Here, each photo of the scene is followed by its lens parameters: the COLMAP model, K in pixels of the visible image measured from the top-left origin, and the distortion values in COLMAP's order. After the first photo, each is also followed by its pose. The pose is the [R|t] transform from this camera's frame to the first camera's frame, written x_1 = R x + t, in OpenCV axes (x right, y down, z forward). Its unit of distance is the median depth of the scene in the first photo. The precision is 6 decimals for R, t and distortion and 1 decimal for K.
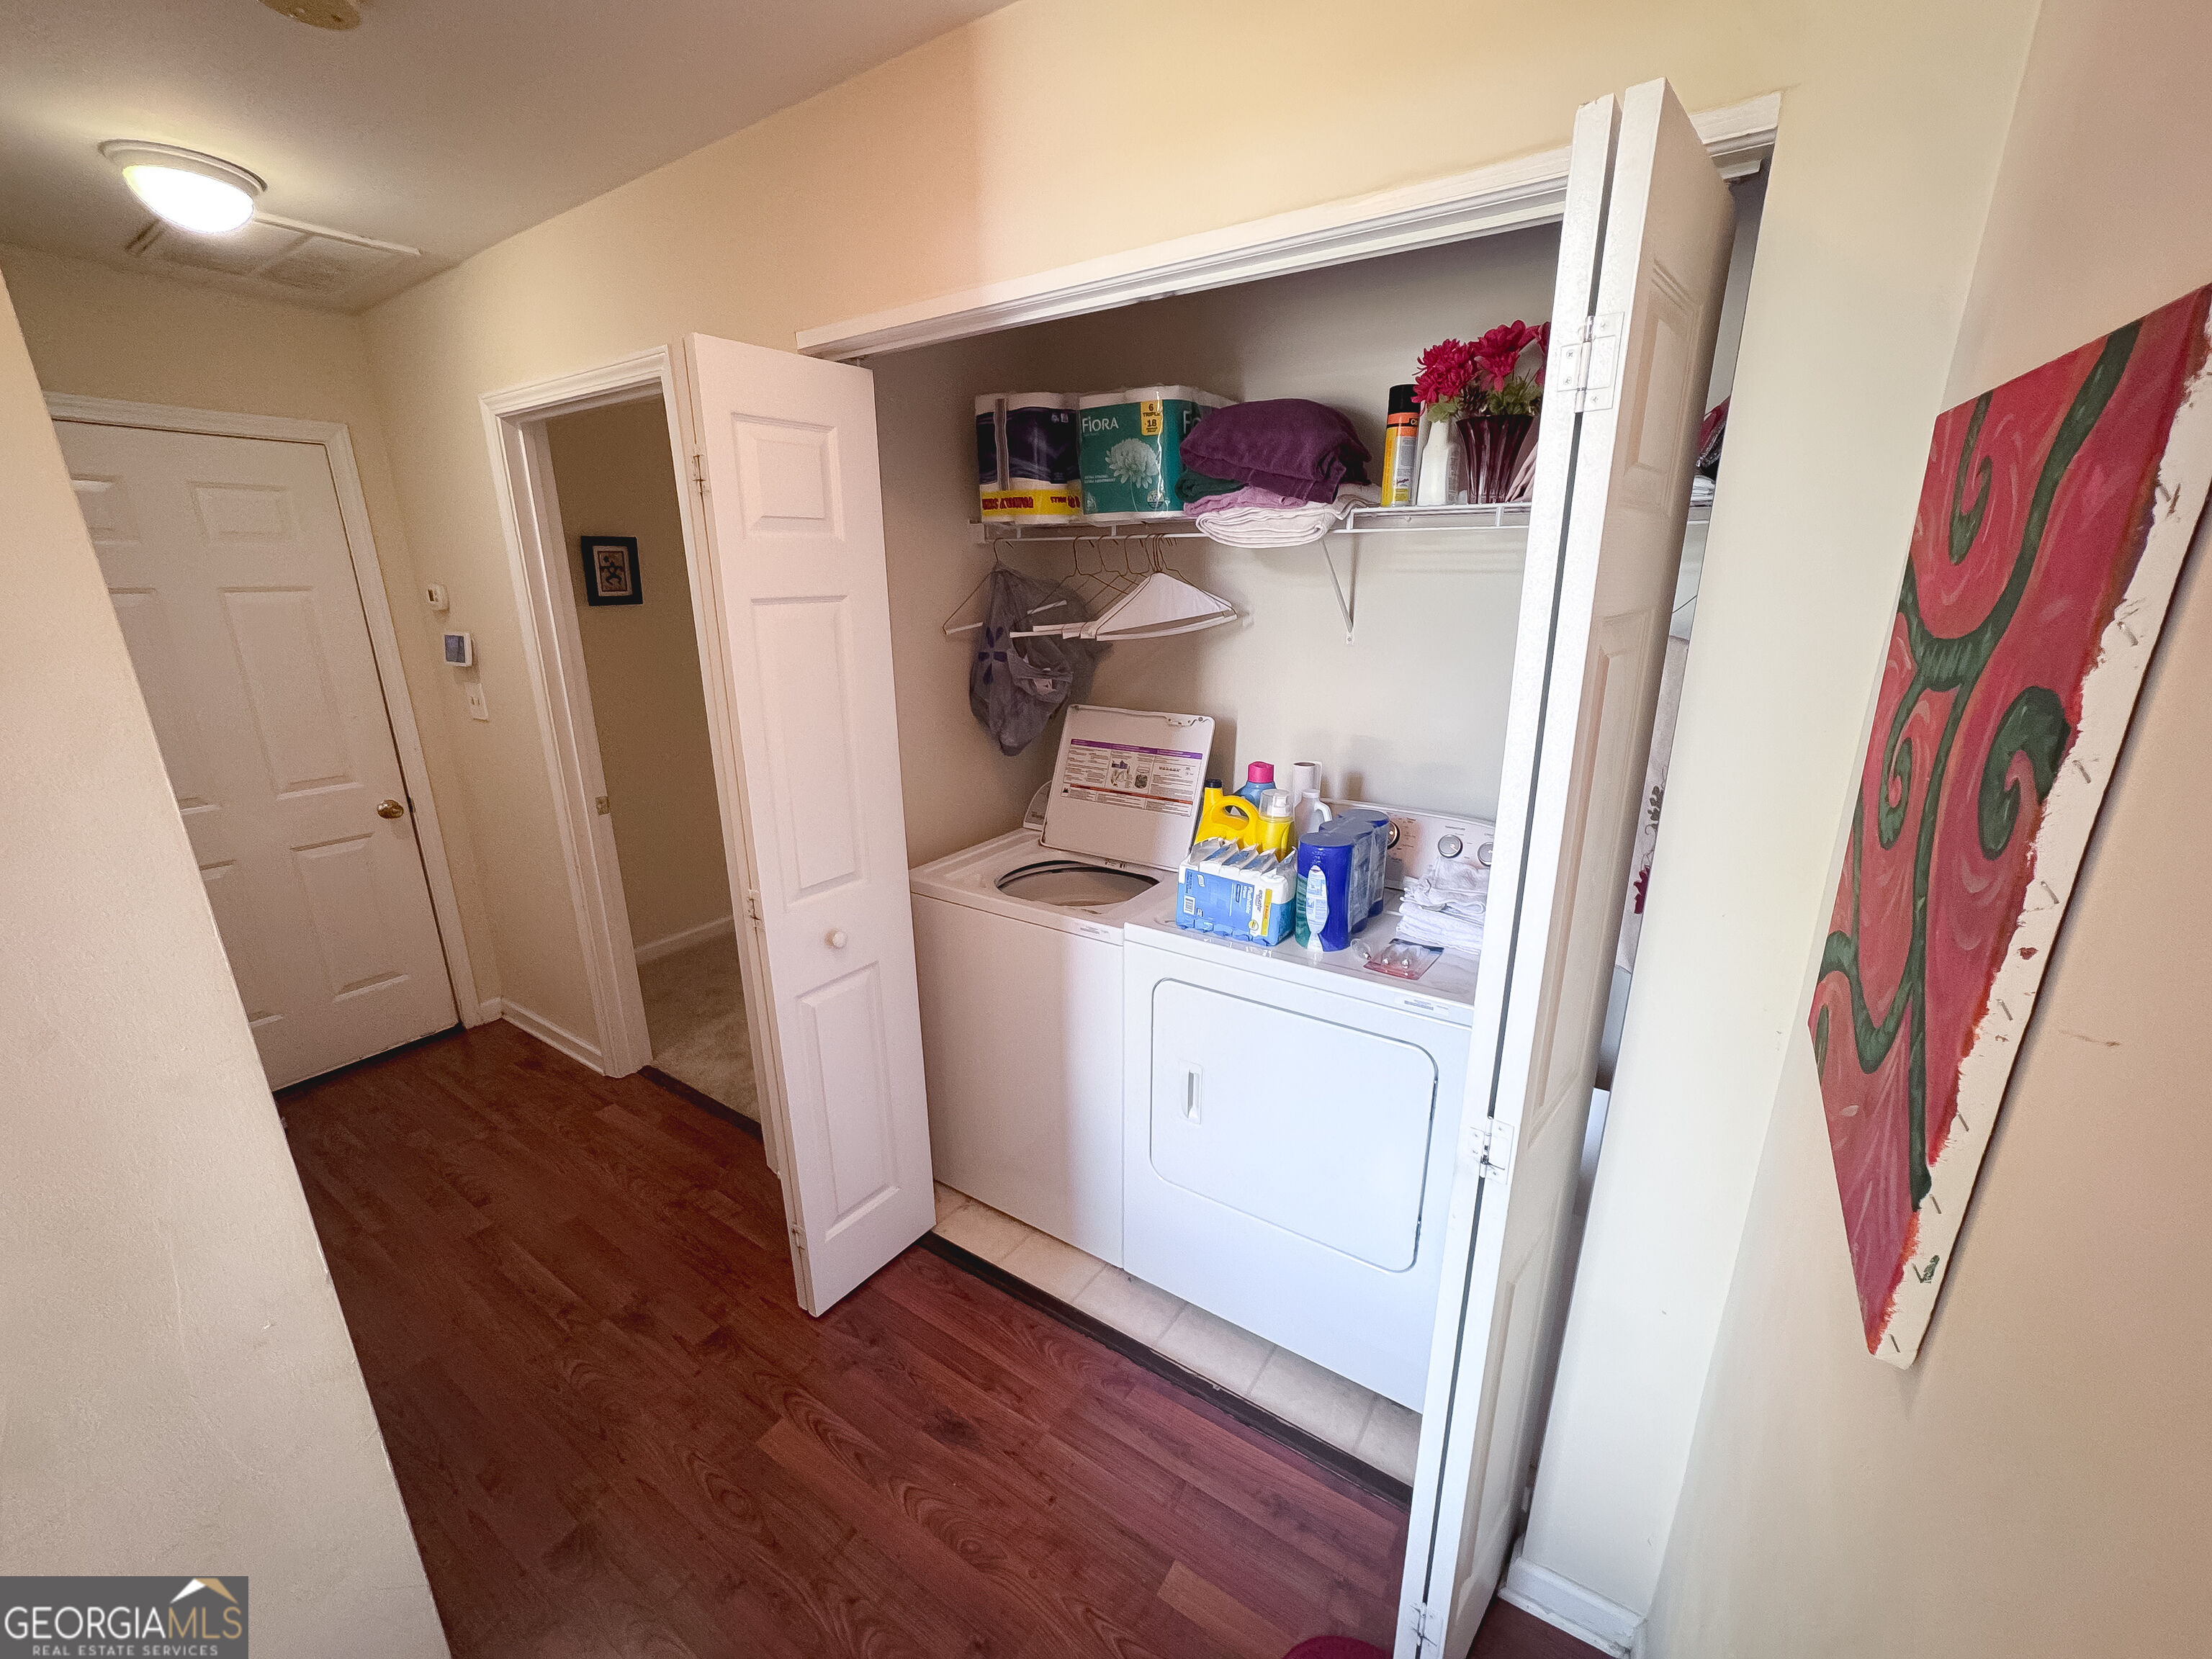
lens RADIAL K [[897.9, 0, 1106.0], [0, 897.9, 829.5], [0, 0, 1]] dist [-0.036204, -0.000022]
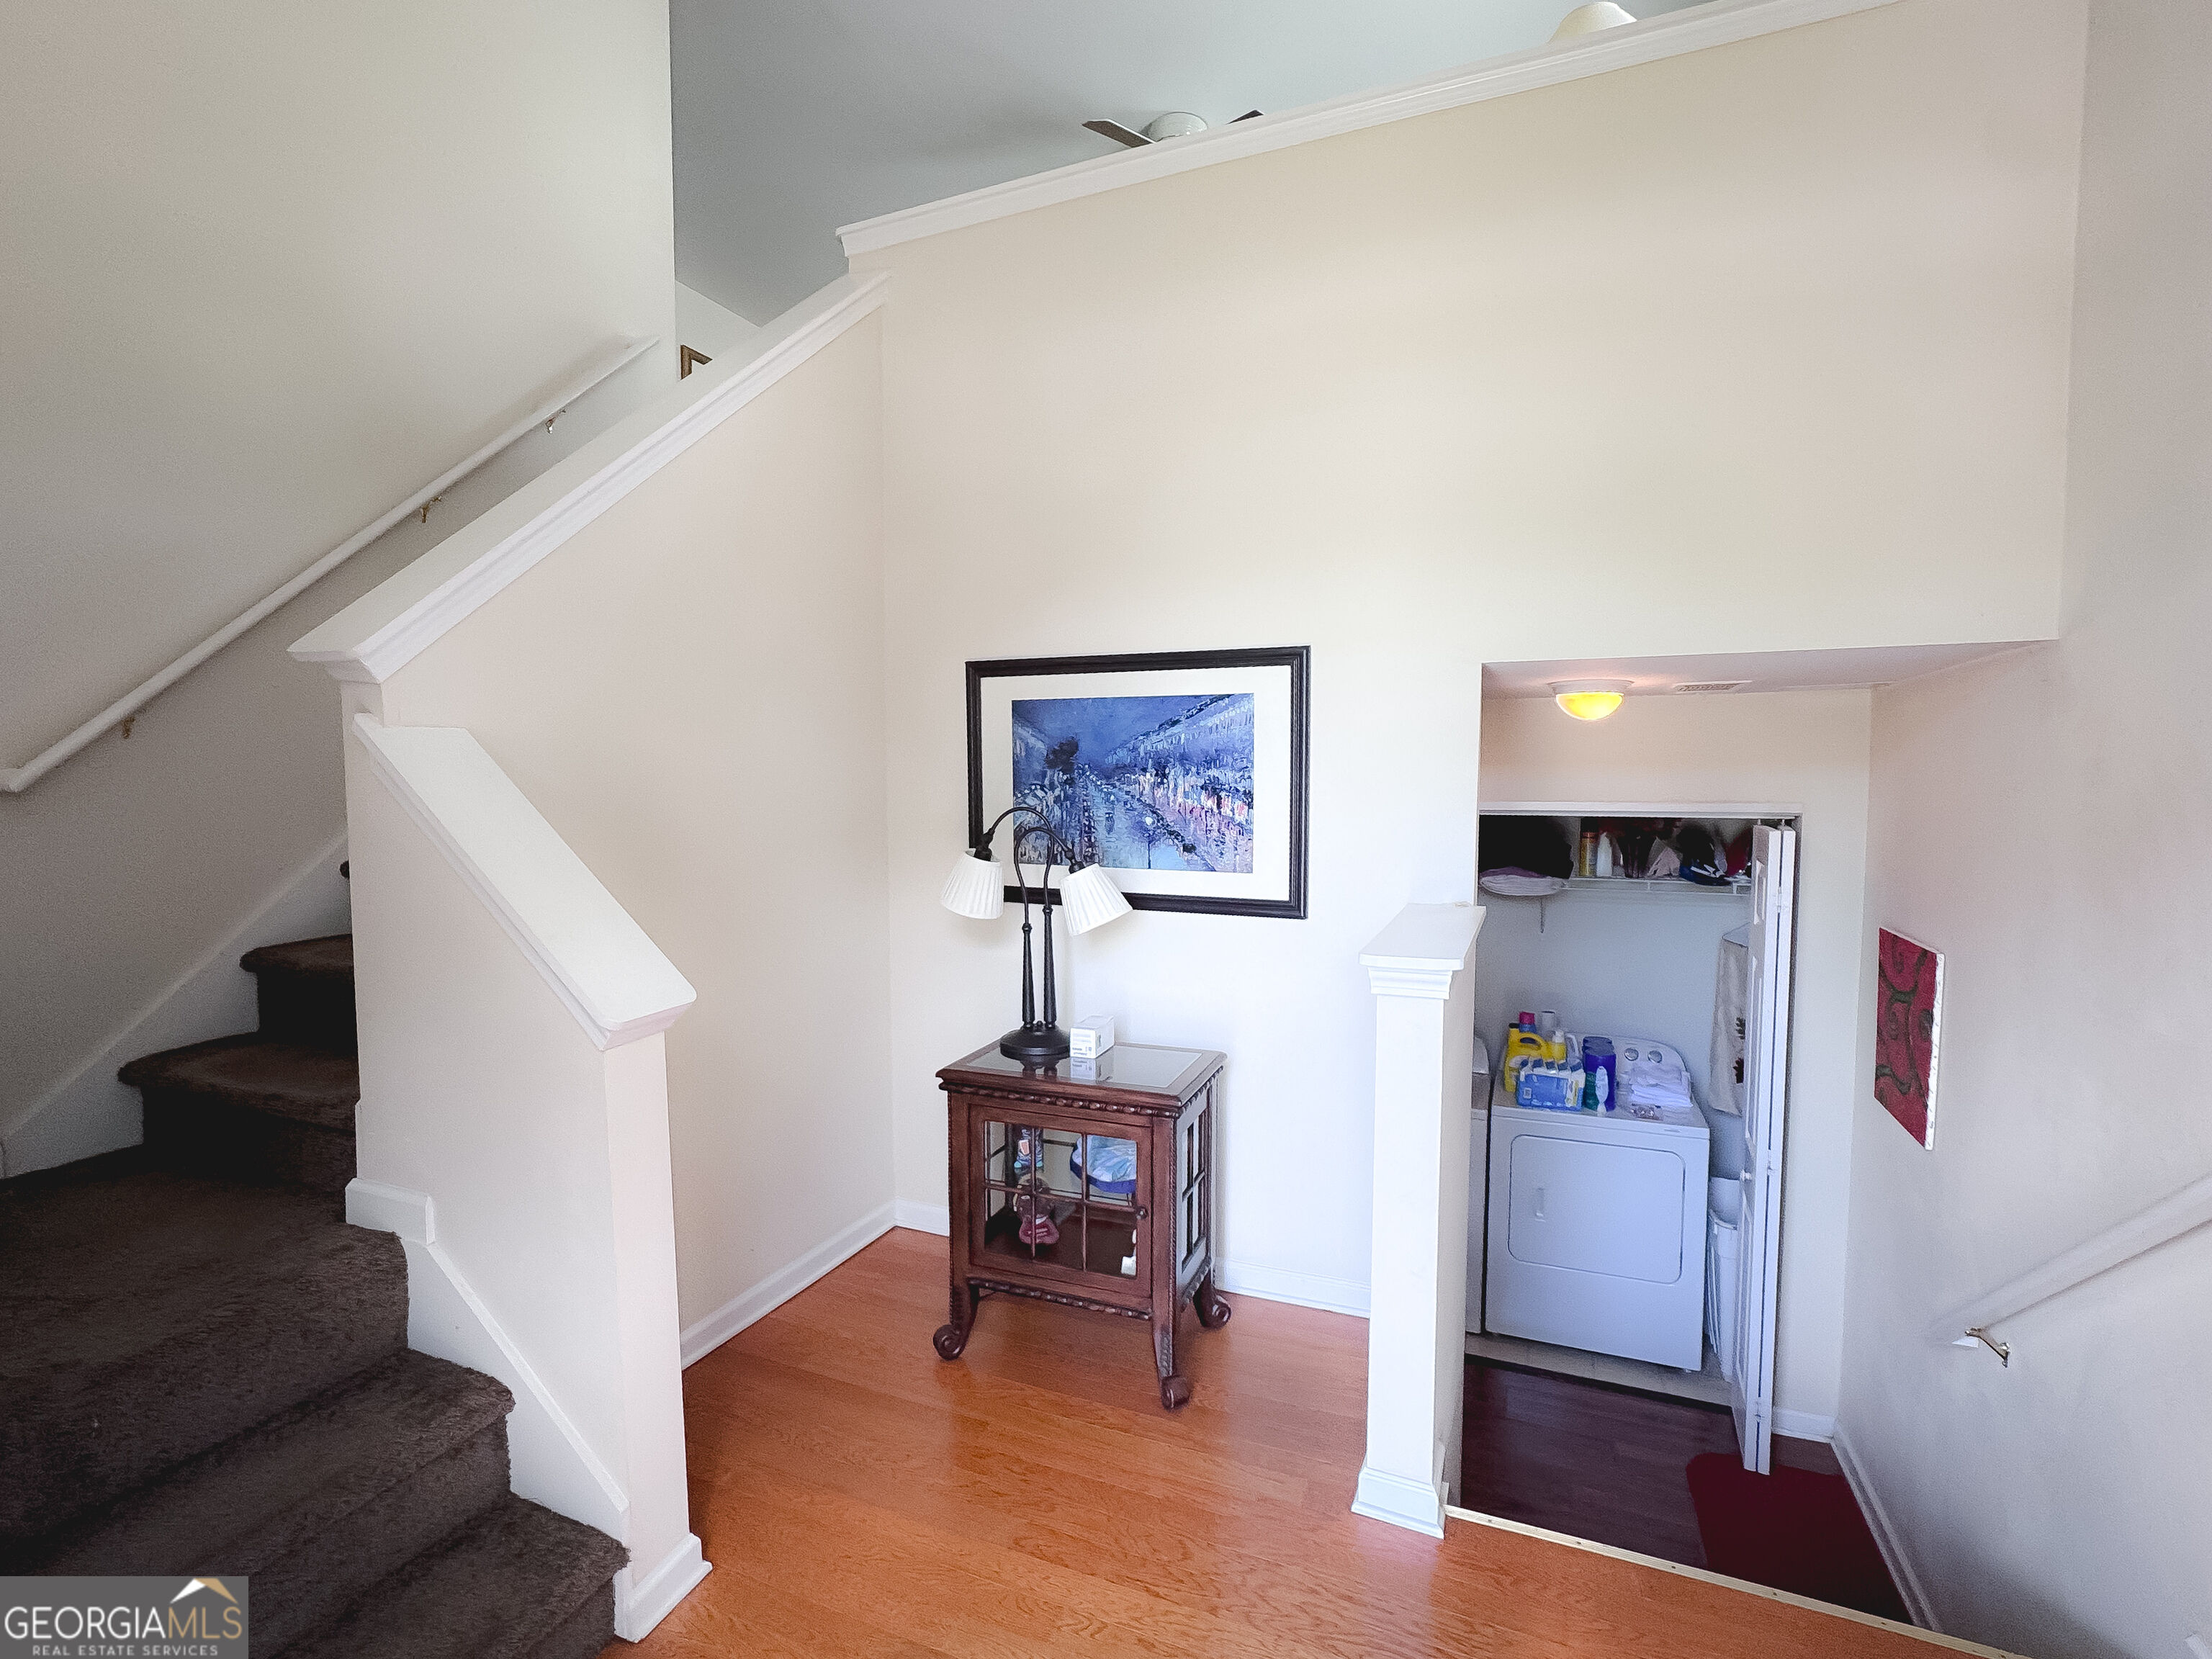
lens RADIAL K [[1036.8, 0, 1106.0], [0, 1036.8, 829.5], [0, 0, 1]] dist [-0.001615, -0.000136]
pose [[0.980359, -0.006658, 0.197111, -1.251339], [0.050297, 0.974824, -0.217230, -0.027058], [-0.190702, 0.222878, 0.956012, -1.073470]]
